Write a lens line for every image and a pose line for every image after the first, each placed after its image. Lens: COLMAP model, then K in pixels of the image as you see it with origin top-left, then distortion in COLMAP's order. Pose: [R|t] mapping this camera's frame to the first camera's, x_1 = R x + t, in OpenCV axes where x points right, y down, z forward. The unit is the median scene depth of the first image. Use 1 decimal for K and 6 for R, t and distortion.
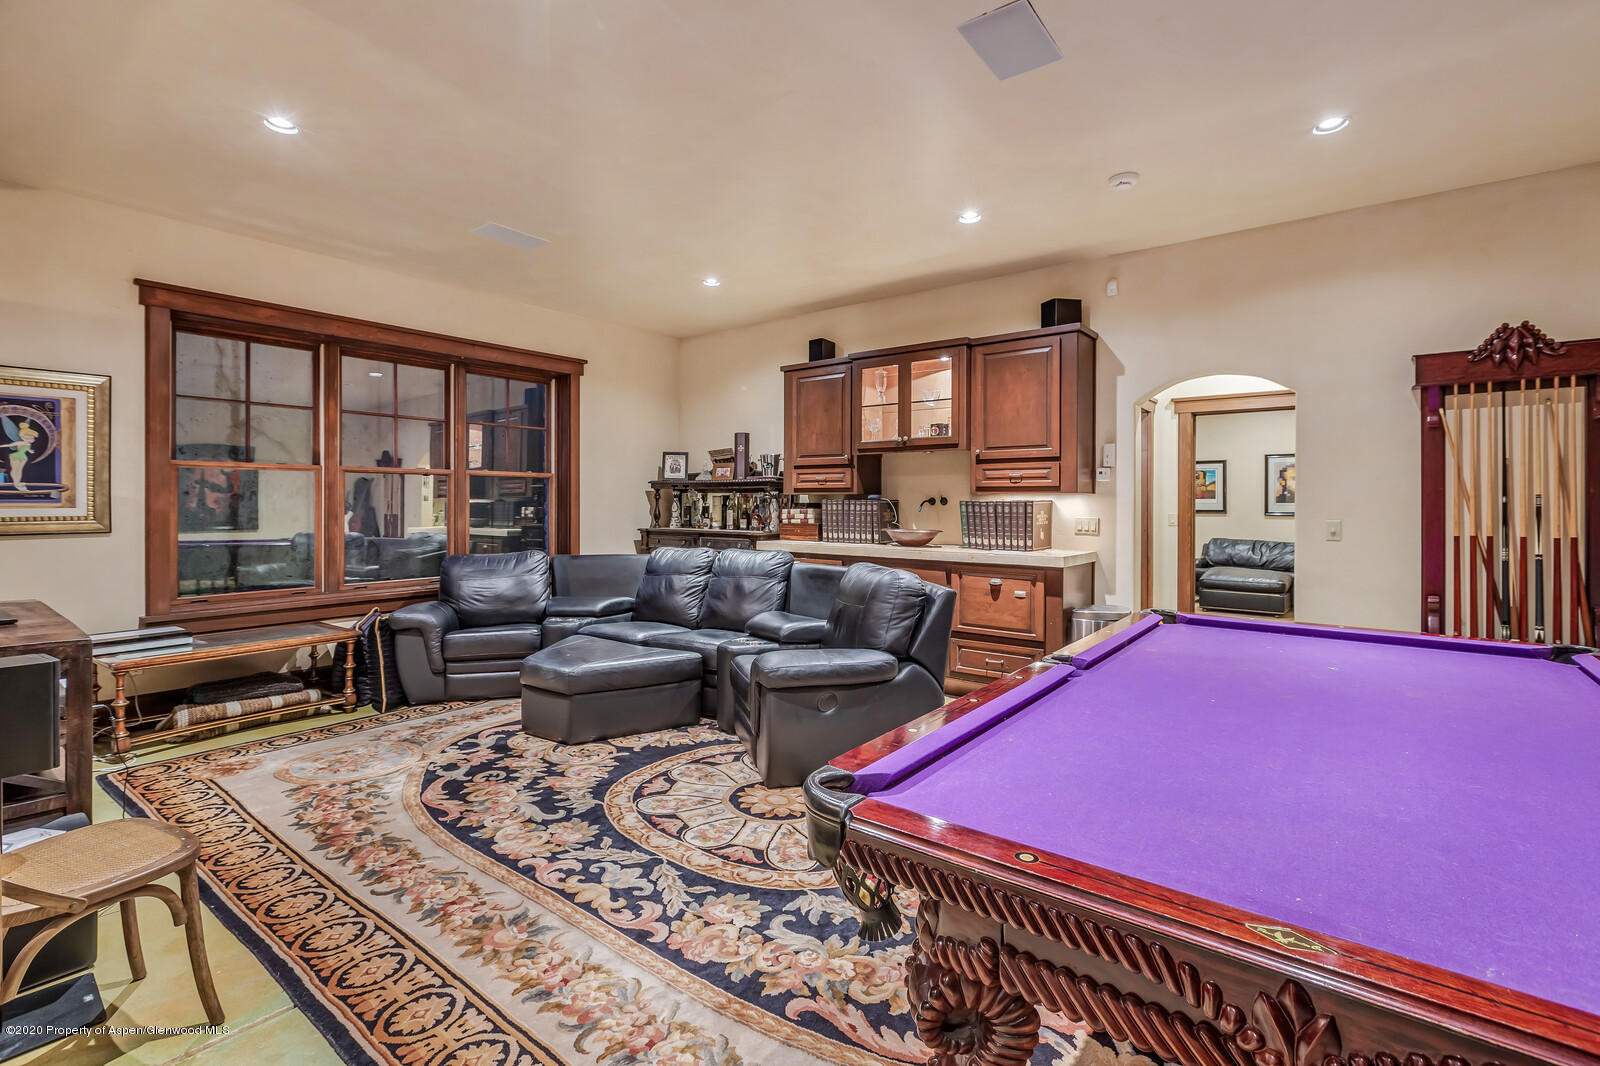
lens RADIAL K [[716.1, 0, 804.0], [0, 716.1, 520.2], [0, 0, 1]] dist [0.001256, -0.000247]
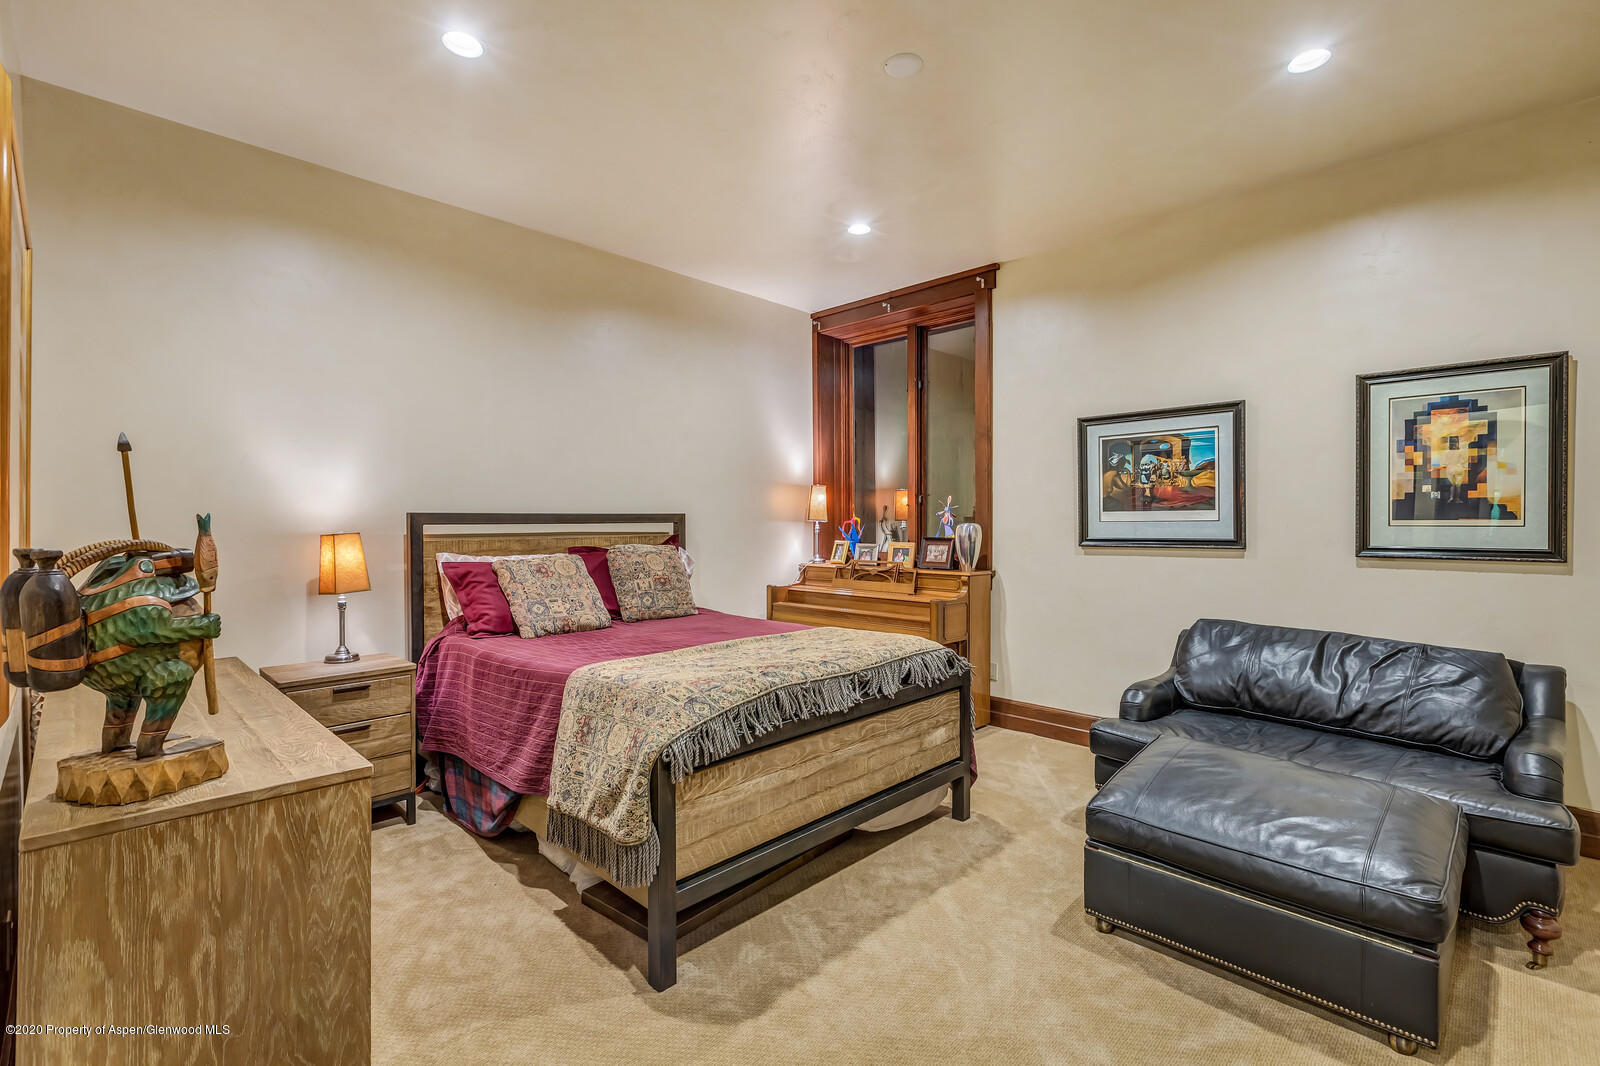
lens RADIAL K [[716.1, 0, 797.1], [0, 716.1, 527.7], [0, 0, 1]] dist [0.001256, -0.000247]
pose [[0.993165, -0.006737, -0.116524, 0.422317], [0.005773, 0.999946, -0.008607, -0.019292], [0.116576, 0.007875, 0.993151, 0.636273]]
